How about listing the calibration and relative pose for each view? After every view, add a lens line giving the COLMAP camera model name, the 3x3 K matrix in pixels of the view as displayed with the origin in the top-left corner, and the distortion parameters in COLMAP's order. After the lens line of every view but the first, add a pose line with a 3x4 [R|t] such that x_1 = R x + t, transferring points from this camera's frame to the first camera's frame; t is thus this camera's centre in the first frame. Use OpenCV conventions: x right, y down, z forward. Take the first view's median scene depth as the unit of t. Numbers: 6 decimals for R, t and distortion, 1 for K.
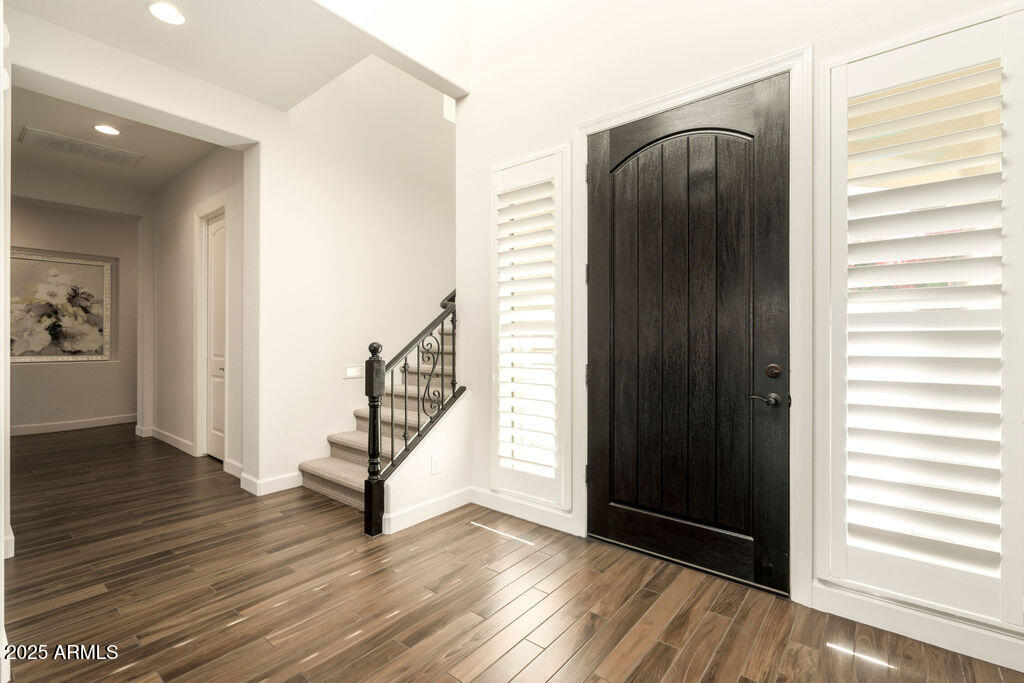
lens RADIAL K [[461.4, 0, 510.2], [0, 461.4, 344.6], [0, 0, 1]] dist [-0.004166, -0.000580]
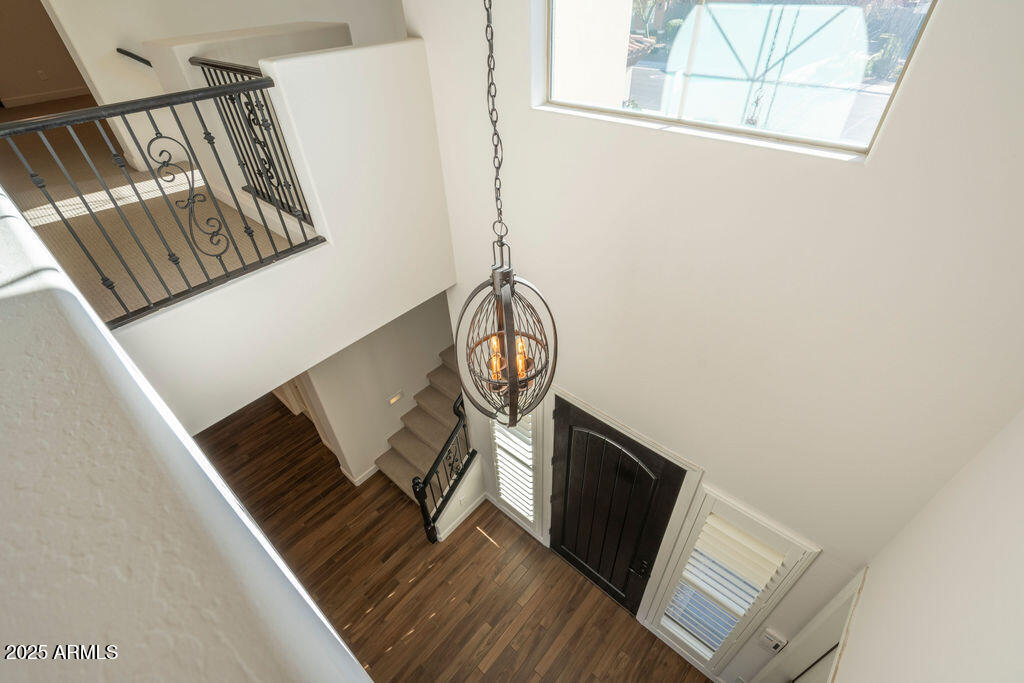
lens RADIAL K [[461.4, 0, 510.2], [0, 461.4, 344.6], [0, 0, 1]] dist [-0.004166, -0.000580]
pose [[0.996661, -0.026660, -0.077170, 0.187880], [0.070016, 0.765266, 0.639895, -1.475822], [0.041996, -0.643162, 0.764578, 0.135022]]
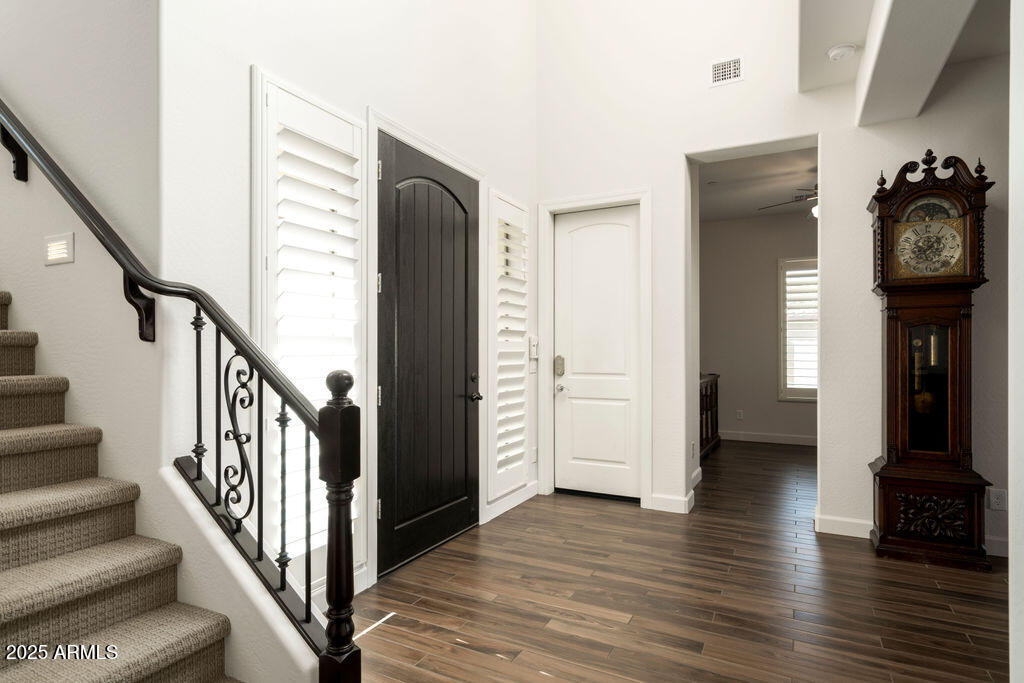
lens RADIAL K [[549.3, 0, 506.5], [0, 549.3, 348.6], [0, 0, 1]] dist [-0.003416, -0.000997]
pose [[-0.209159, 0.002853, 0.977878, -1.000840], [0.003270, 0.999992, -0.002219, -0.027914], [-0.977876, 0.002733, -0.209166, 1.064487]]
